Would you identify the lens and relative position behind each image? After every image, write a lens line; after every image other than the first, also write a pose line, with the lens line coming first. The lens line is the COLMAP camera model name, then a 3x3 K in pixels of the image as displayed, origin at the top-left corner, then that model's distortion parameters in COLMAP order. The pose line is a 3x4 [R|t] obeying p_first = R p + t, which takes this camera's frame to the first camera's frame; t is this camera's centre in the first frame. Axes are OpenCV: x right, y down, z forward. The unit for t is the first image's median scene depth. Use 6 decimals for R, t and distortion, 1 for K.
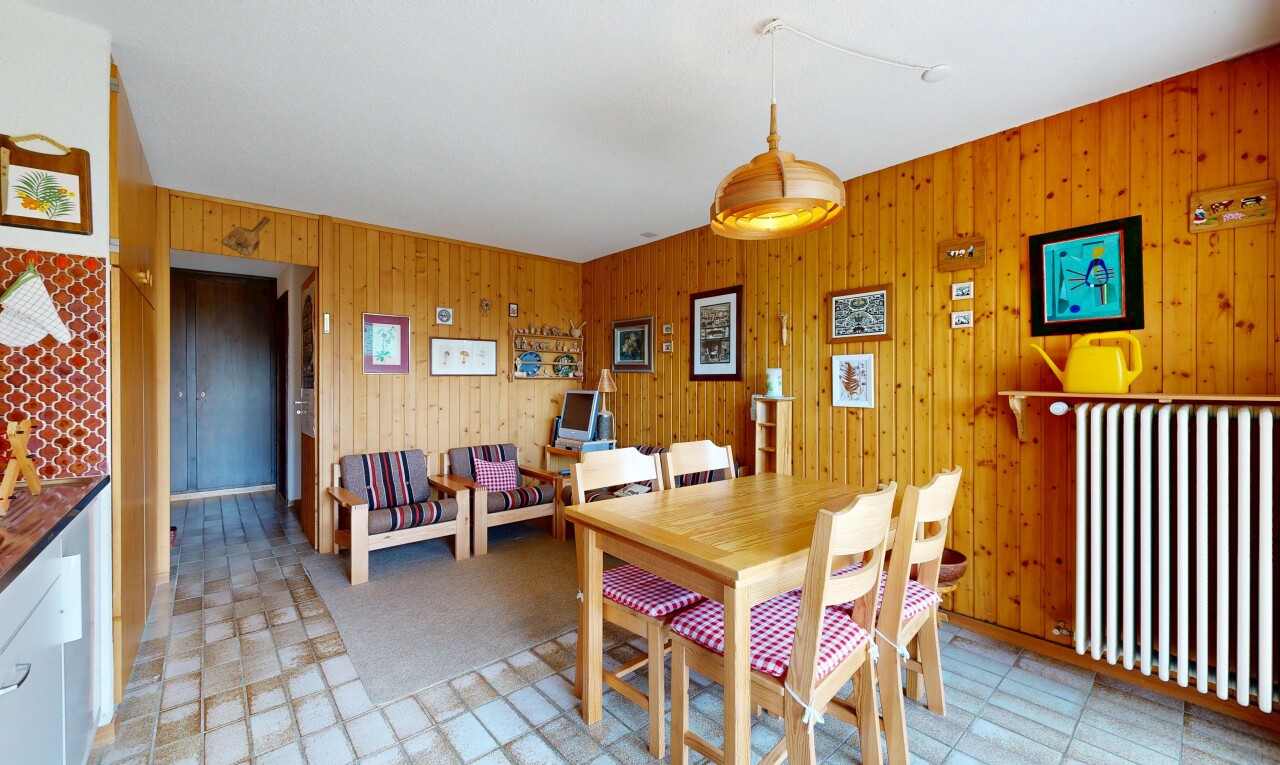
lens RADIAL K [[498.0, 0, 640.0], [0, 498.0, 382.5], [0, 0, 1]] dist [-0.001182, -0.000182]
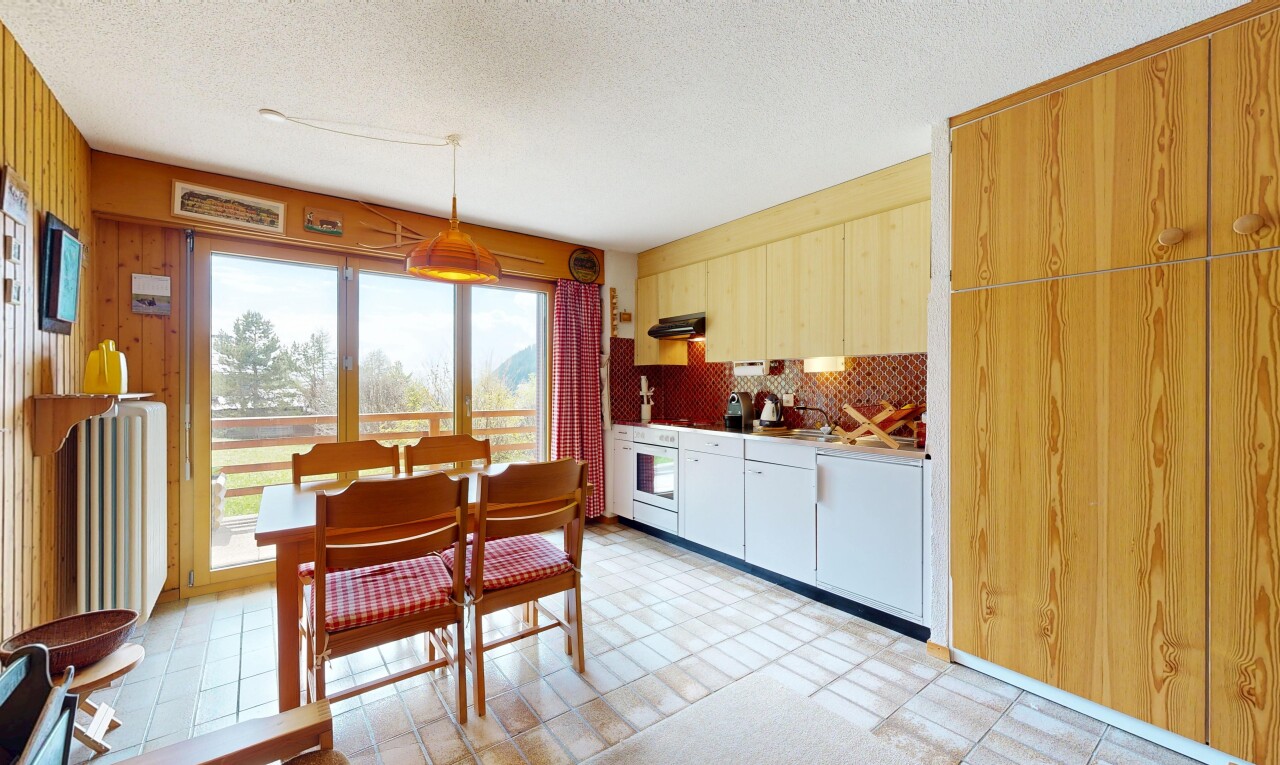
lens RADIAL K [[498.0, 0, 640.0], [0, 498.0, 382.5], [0, 0, 1]] dist [-0.001182, -0.000182]
pose [[-0.998086, -0.000788, 0.061843, -0.158993], [-0.001030, 0.999992, -0.003880, -0.001213], [-0.061839, -0.003936, -0.998078, 1.035483]]
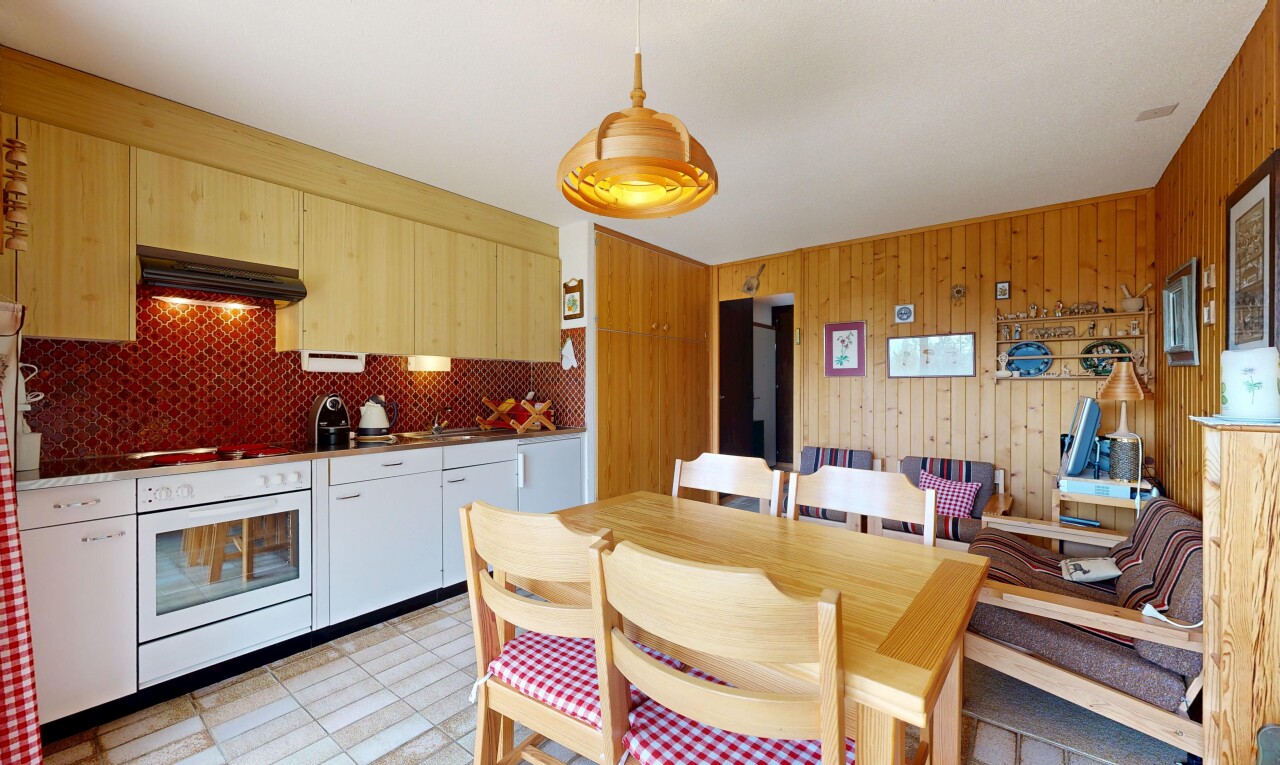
lens RADIAL K [[498.0, 0, 640.0], [0, 498.0, 382.5], [0, 0, 1]] dist [-0.001182, -0.000182]
pose [[0.183059, -0.004996, -0.983089, 0.463115], [0.000337, 0.999987, -0.005020, 0.000289], [0.983102, 0.000588, 0.183059, 0.359632]]
